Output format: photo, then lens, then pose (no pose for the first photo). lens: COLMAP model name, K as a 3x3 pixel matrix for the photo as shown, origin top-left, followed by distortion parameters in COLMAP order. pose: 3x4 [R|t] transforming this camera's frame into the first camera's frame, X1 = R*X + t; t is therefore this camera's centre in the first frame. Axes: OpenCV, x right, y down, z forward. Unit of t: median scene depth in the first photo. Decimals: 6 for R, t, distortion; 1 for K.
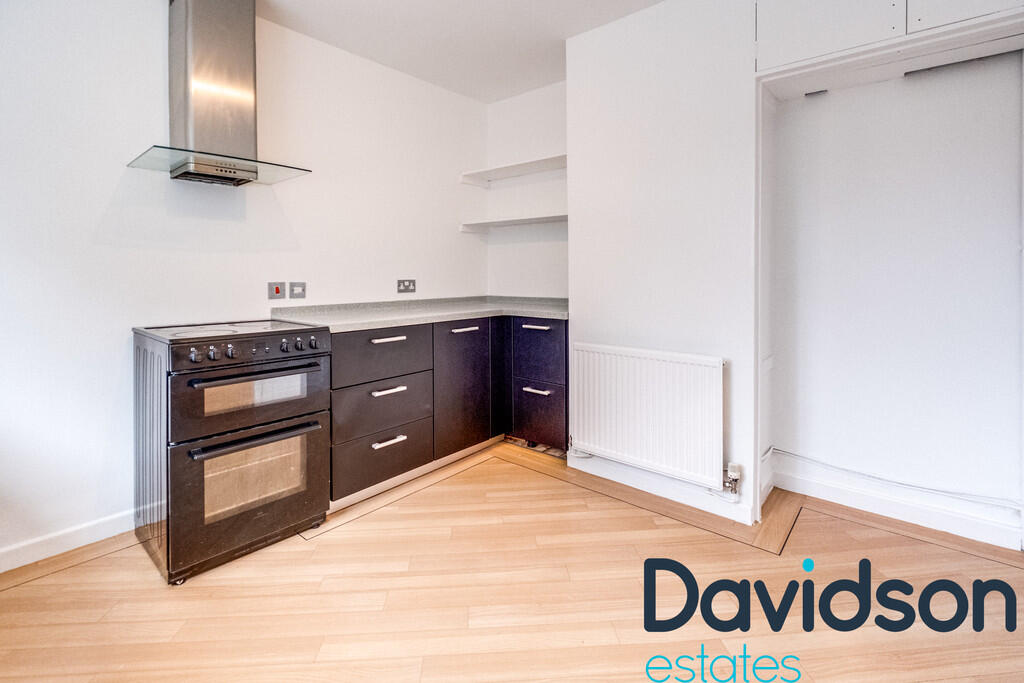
lens RADIAL K [[458.1, 0, 529.9], [0, 458.1, 276.6], [0, 0, 1]] dist [0.009911, -0.001780]
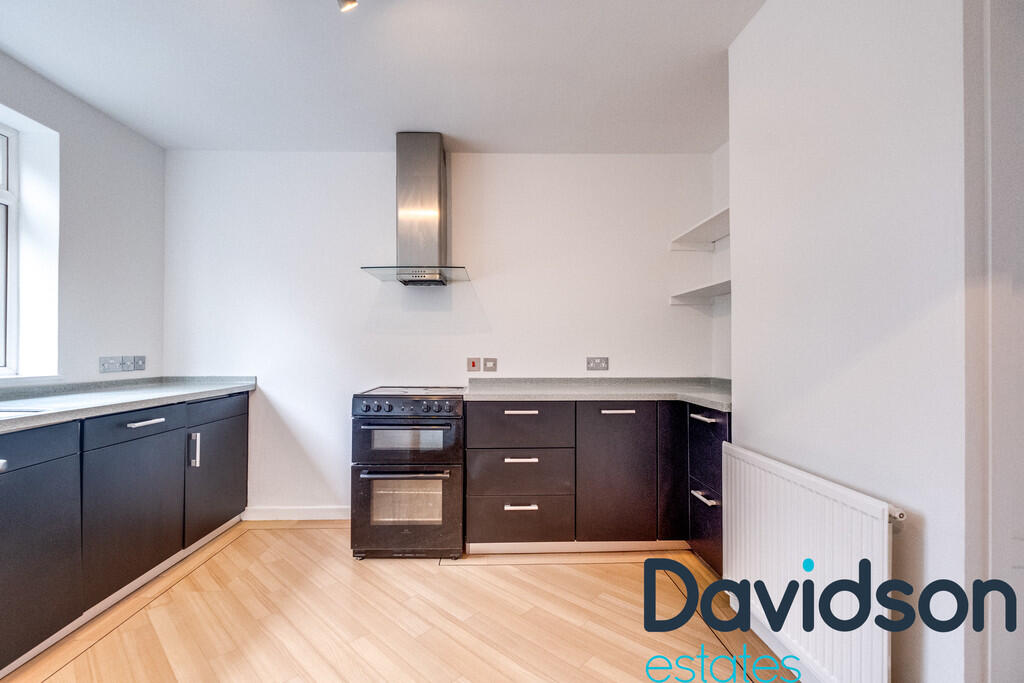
lens RADIAL K [[458.1, 0, 515.8], [0, 458.1, 342.2], [0, 0, 1]] dist [0.009911, -0.001780]
pose [[0.673194, -0.010602, -0.739390, 0.463073], [-0.006788, 0.999766, -0.020516, -0.005816], [0.739435, 0.018830, 0.672965, 0.244747]]
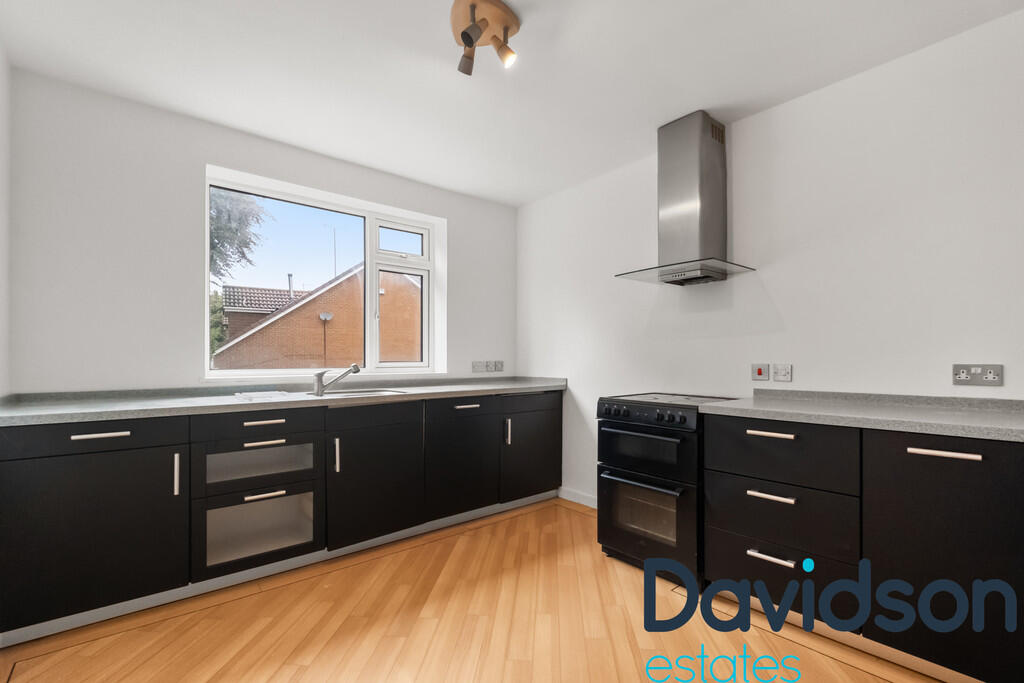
lens RADIAL K [[470.7, 0, 516.8], [0, 470.7, 351.8], [0, 0, 1]] dist [-0.004478, -0.000603]
pose [[-0.169649, -0.012154, -0.985430, 0.583624], [-0.002409, 0.999926, -0.011918, -0.001501], [0.985502, 0.000352, -0.169665, 0.654955]]
